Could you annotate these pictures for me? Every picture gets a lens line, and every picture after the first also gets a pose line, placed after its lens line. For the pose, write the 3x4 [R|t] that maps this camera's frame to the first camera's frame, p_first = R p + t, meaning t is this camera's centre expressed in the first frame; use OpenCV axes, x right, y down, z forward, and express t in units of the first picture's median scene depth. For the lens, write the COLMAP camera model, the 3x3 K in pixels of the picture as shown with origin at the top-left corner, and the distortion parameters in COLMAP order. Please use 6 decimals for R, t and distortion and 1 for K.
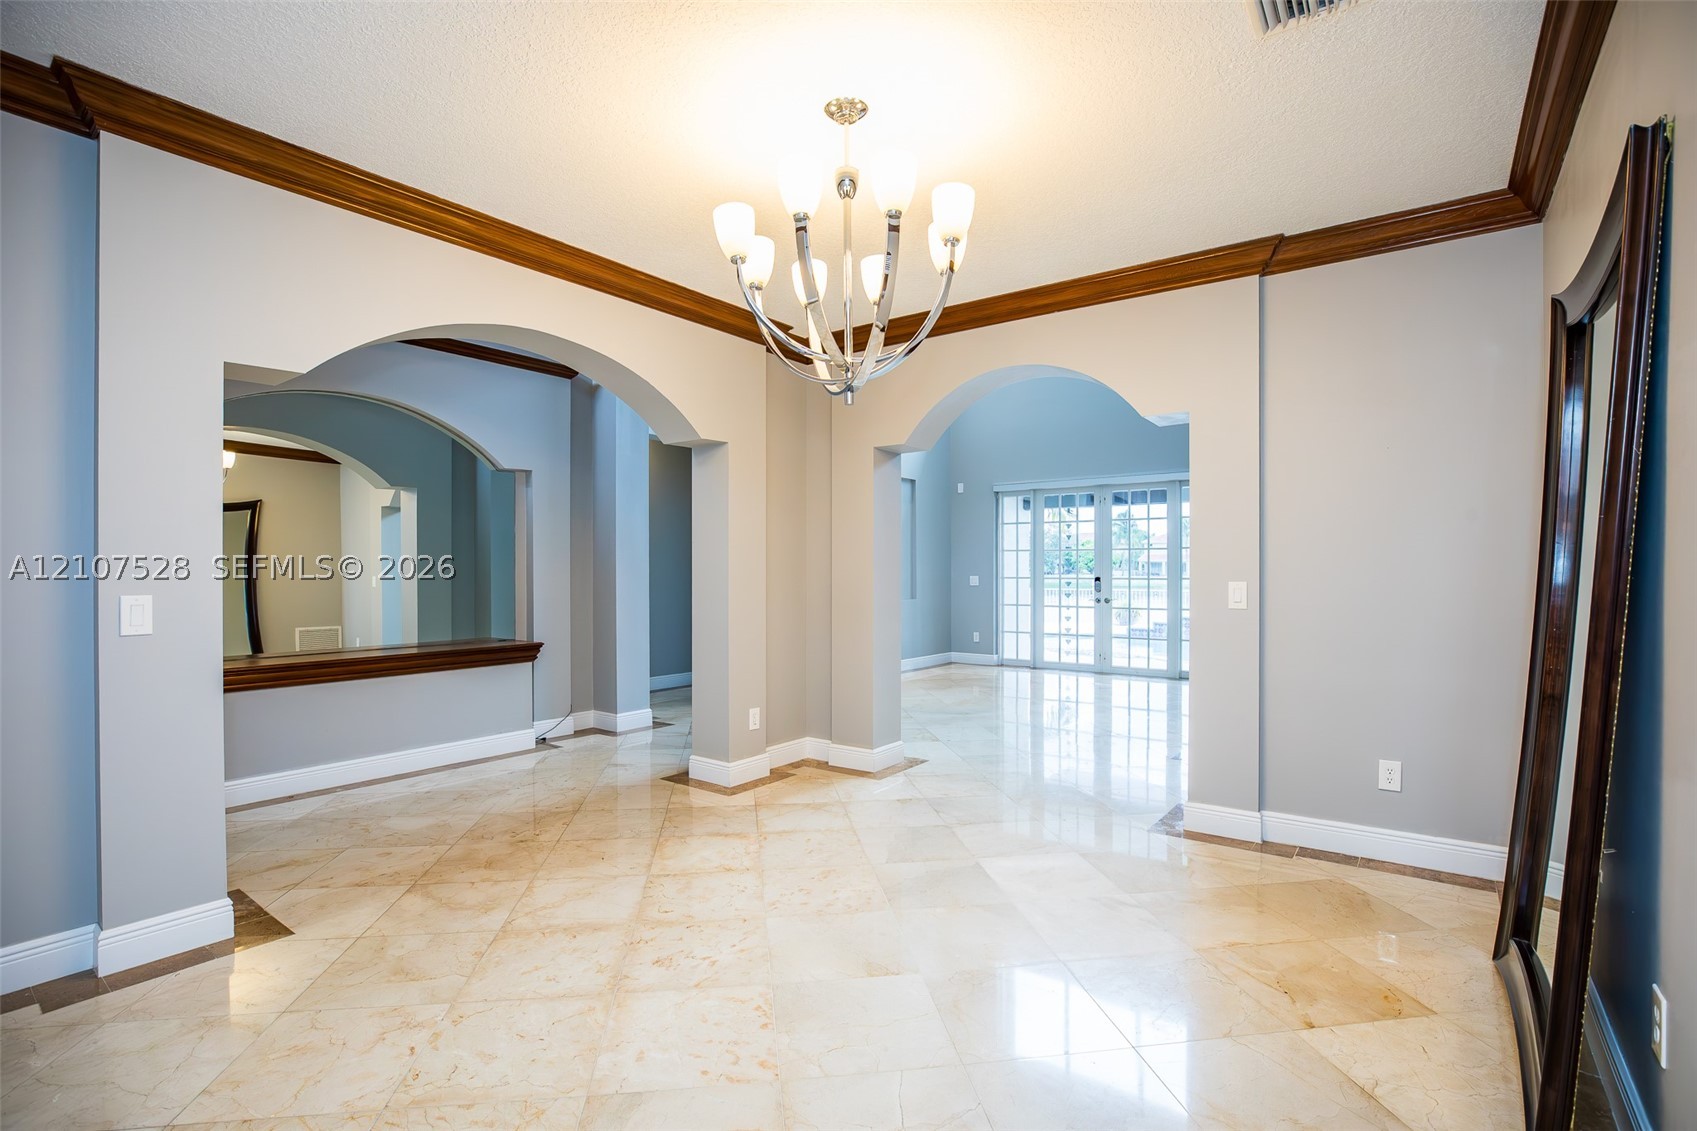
lens RADIAL K [[793.0, 0, 851.4], [0, 793.0, 571.6], [0, 0, 1]] dist [-0.041924, 0.013005]
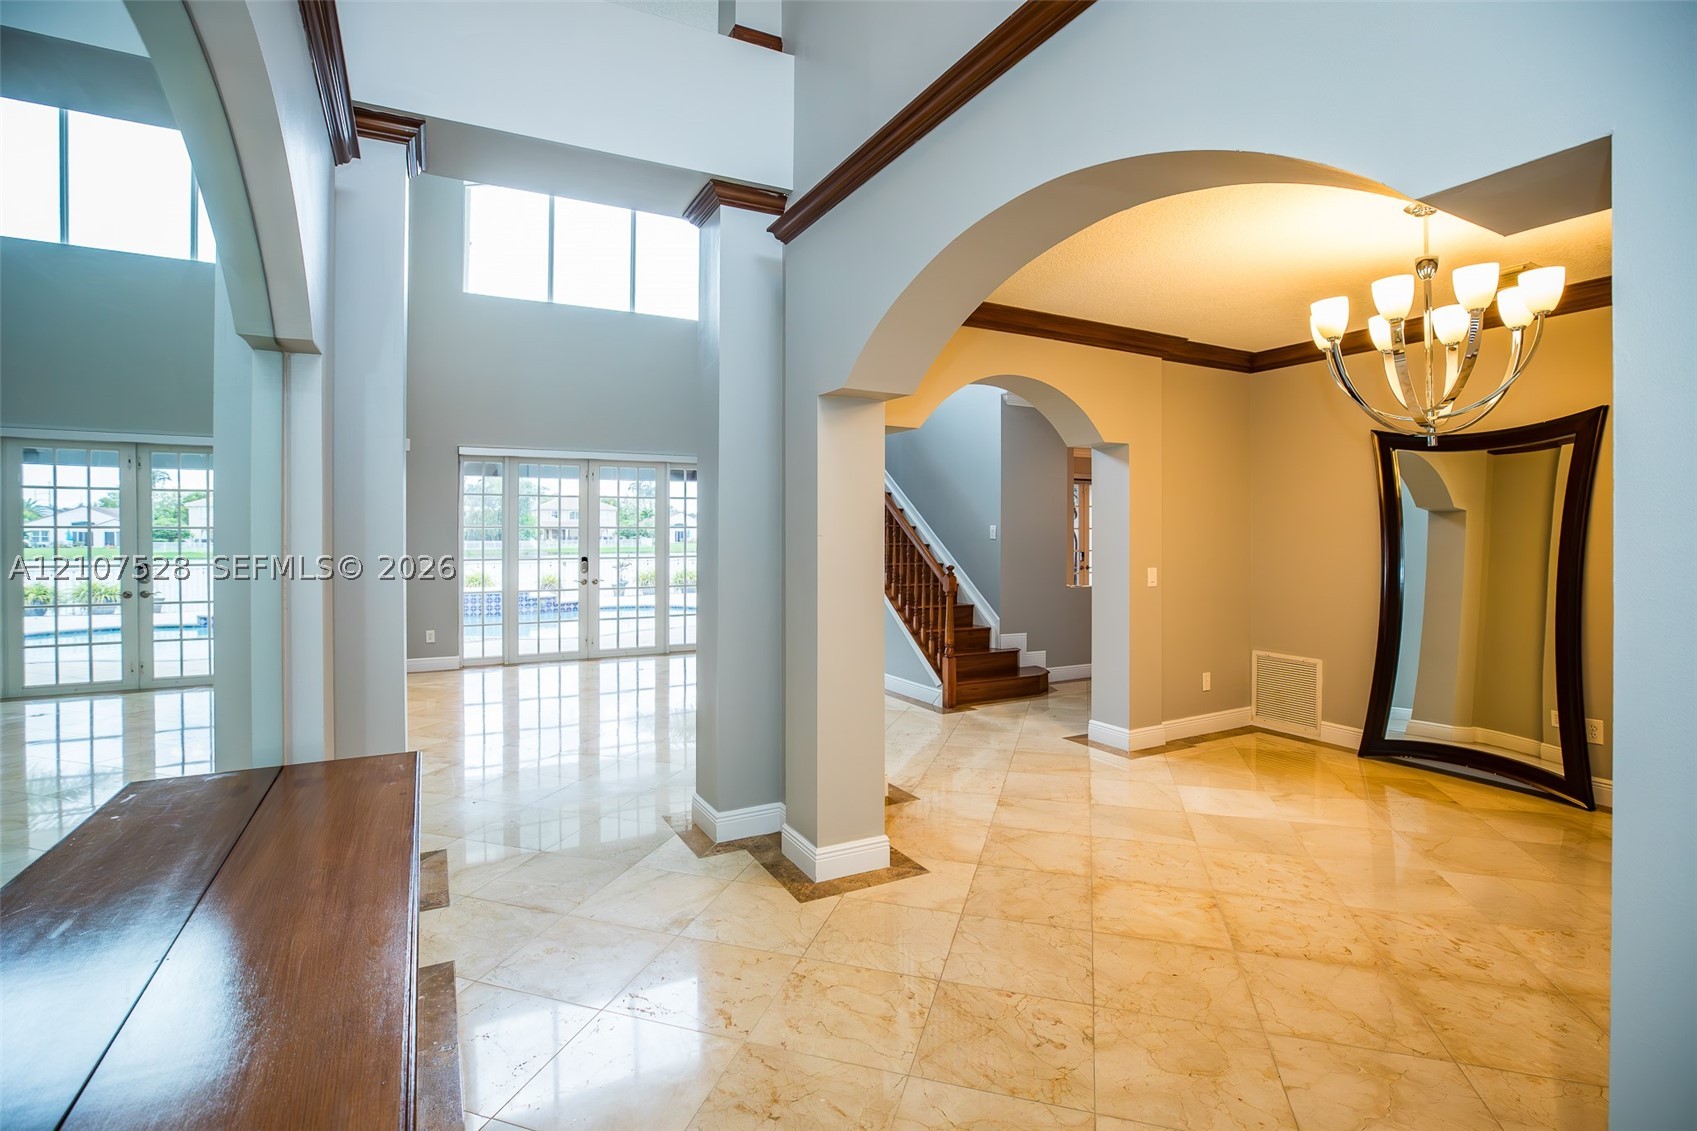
lens RADIAL K [[772.0, 0, 853.8], [0, 772.0, 539.0], [0, 0, 1]] dist [-0.013199, 0.000728]
pose [[0.422816, -0.003340, 0.906209, -0.919736], [0.000109, 0.999993, 0.003635, -0.041147], [-0.906215, -0.001438, 0.422814, 0.809963]]
